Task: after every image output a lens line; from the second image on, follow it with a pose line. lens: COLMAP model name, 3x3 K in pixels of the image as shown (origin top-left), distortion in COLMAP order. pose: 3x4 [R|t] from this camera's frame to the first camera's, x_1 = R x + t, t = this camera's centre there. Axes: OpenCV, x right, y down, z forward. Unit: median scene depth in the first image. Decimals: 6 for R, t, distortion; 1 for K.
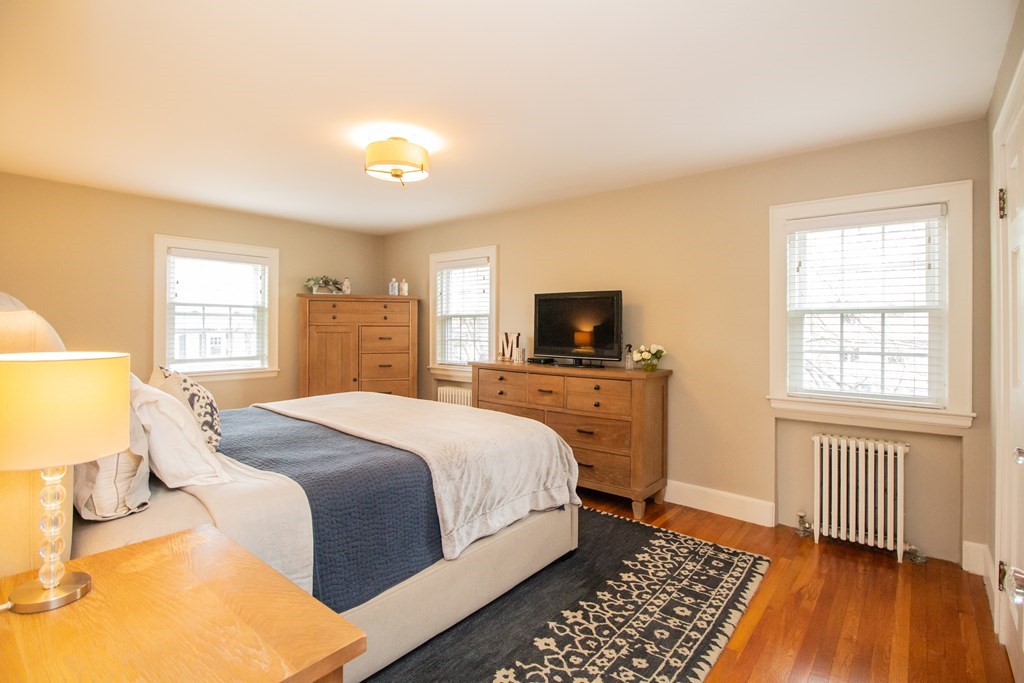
lens RADIAL K [[477.3, 0, 519.1], [0, 477.3, 332.2], [0, 0, 1]] dist [-0.016520, -0.001396]
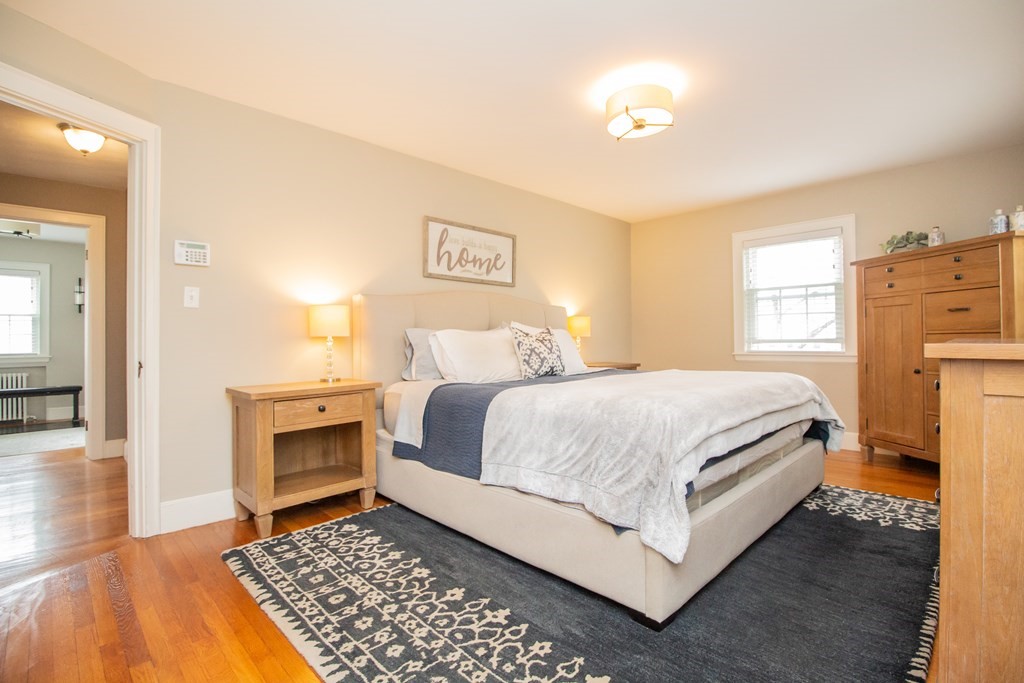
lens RADIAL K [[477.3, 0, 519.1], [0, 477.3, 332.2], [0, 0, 1]] dist [-0.016520, -0.001396]
pose [[-0.091348, -0.019658, -0.995625, 0.926500], [0.002998, 0.999795, -0.020016, 0.127086], [0.995815, -0.004813, -0.091270, 1.108095]]
